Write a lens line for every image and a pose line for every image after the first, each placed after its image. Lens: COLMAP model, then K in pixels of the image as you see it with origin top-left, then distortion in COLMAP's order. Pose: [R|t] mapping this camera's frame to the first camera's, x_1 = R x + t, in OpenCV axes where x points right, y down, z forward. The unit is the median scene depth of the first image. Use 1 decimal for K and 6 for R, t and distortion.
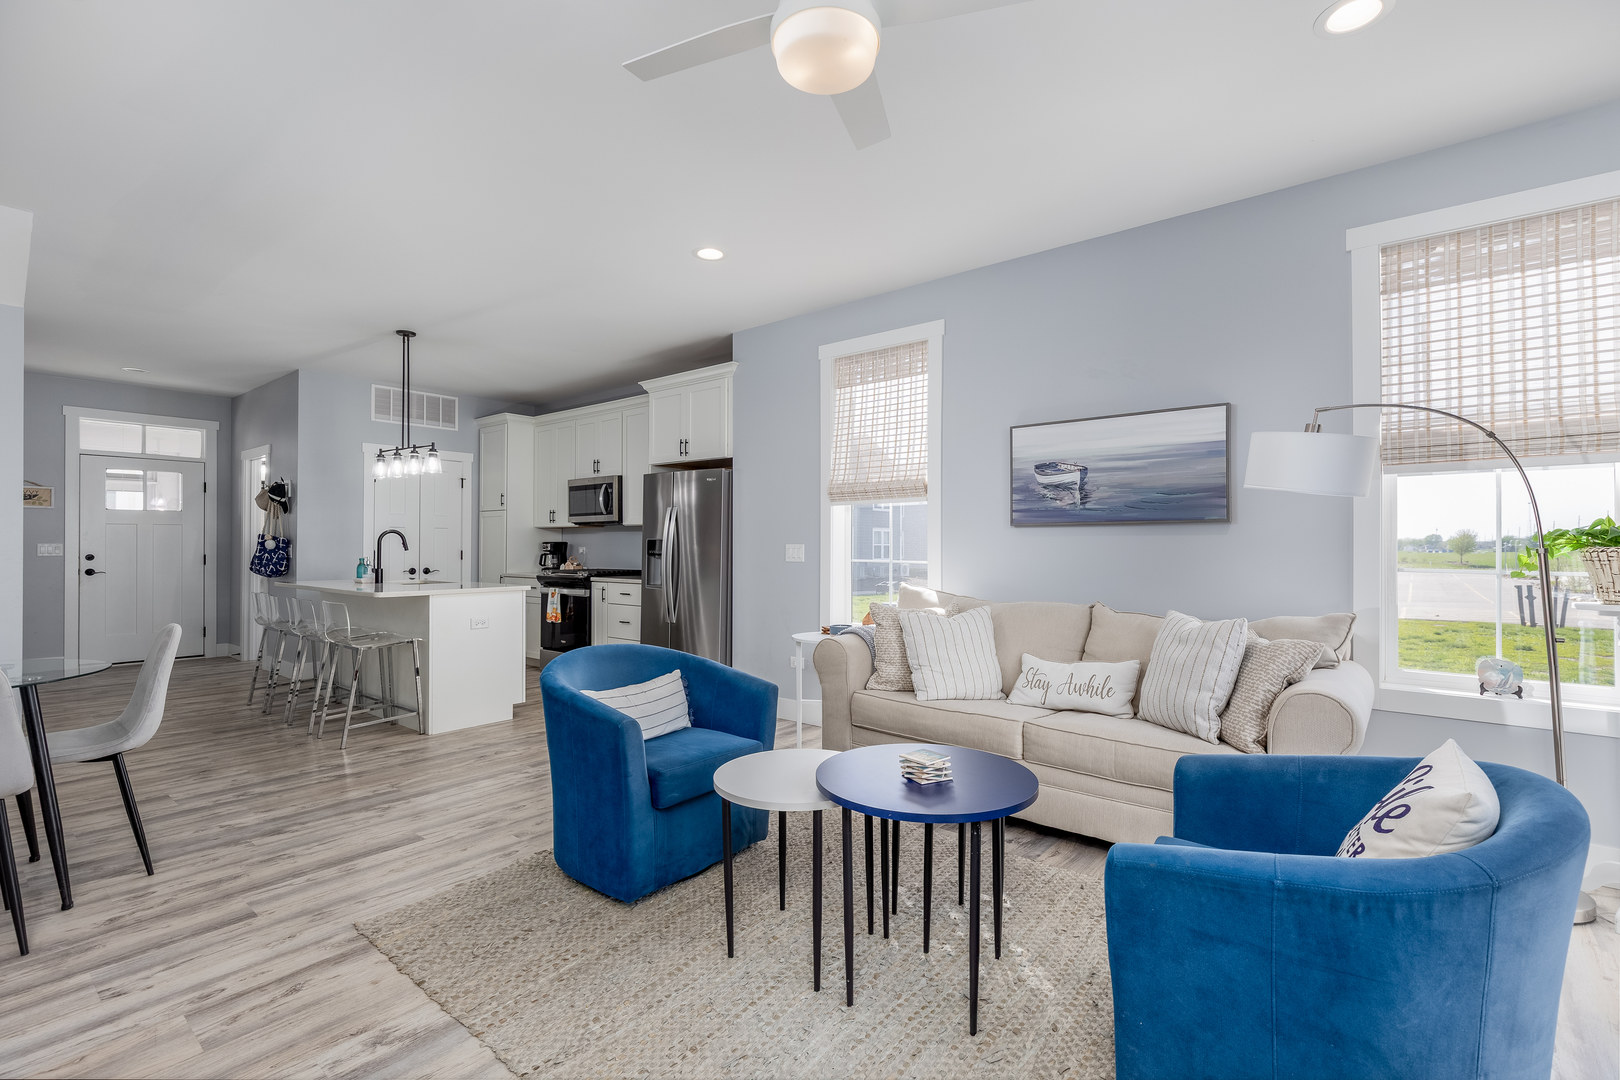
lens RADIAL K [[730.6, 0, 810.6], [0, 730.6, 536.0], [0, 0, 1]] dist [0.000326, -0.001008]
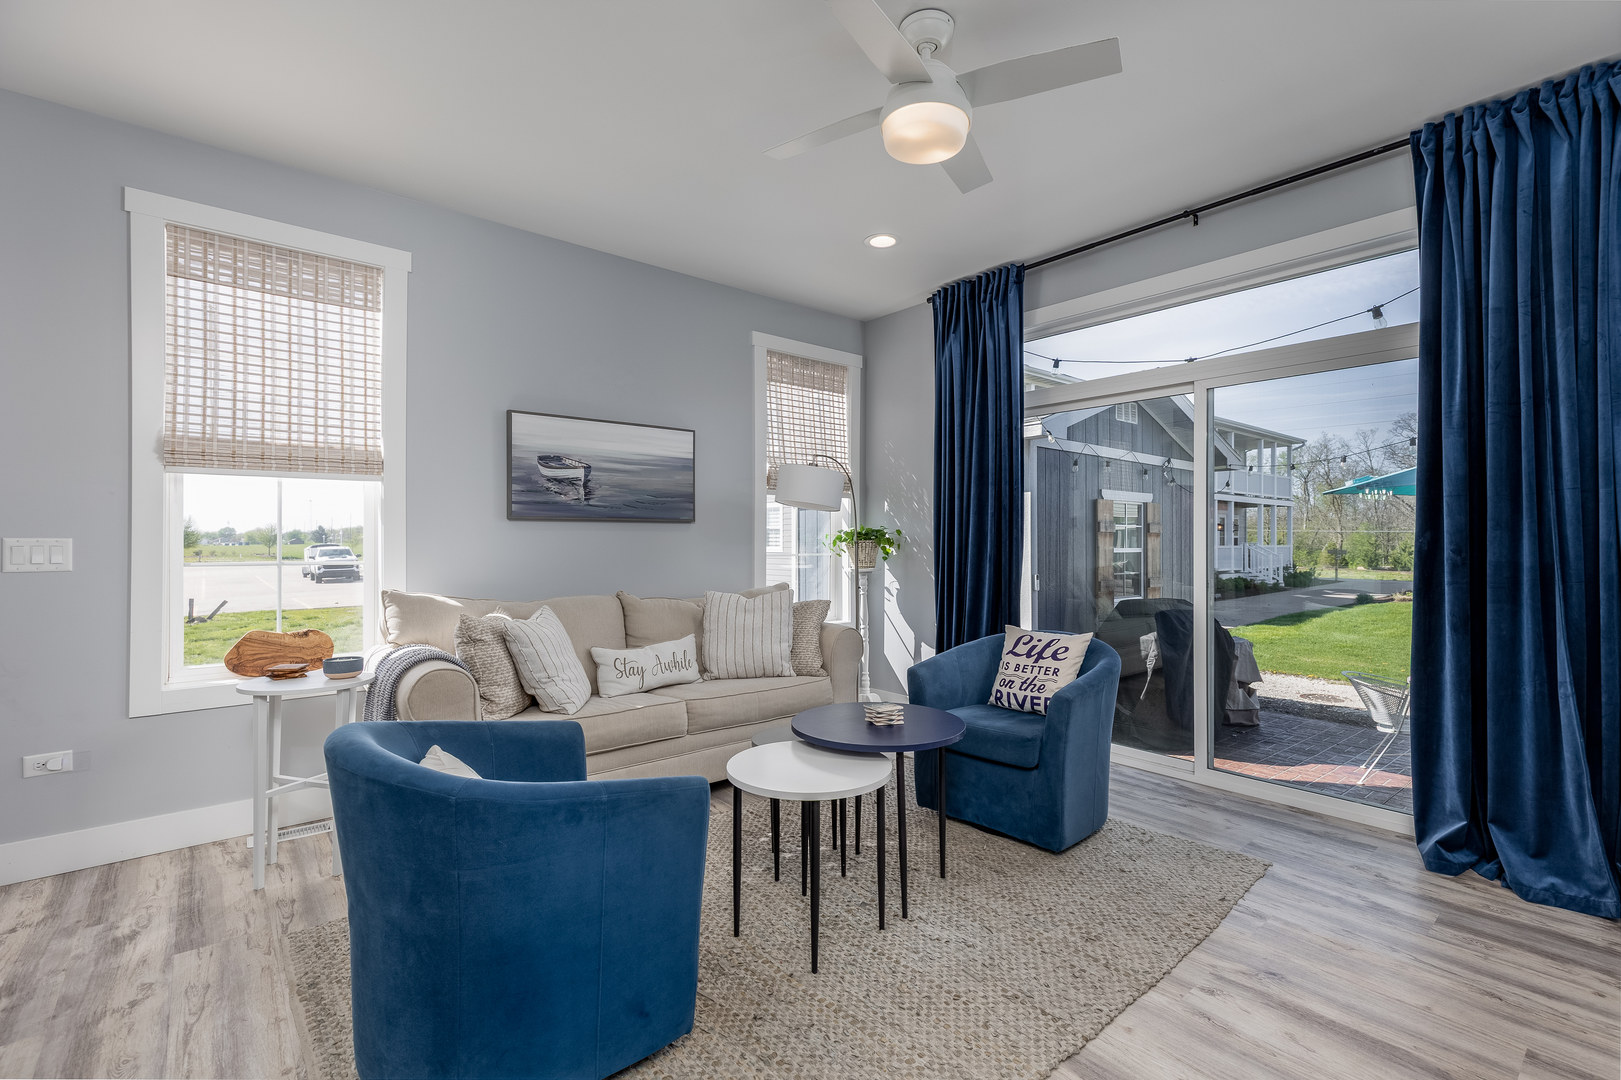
lens RADIAL K [[731.0, 0, 812.8], [0, 731.0, 541.7], [0, 0, 1]] dist [0.000326, -0.001008]
pose [[0.171410, -0.004014, 0.985192, -0.594371], [-0.013339, 0.999891, 0.006395, 0.004675], [-0.985109, -0.014238, 0.171338, 0.494470]]
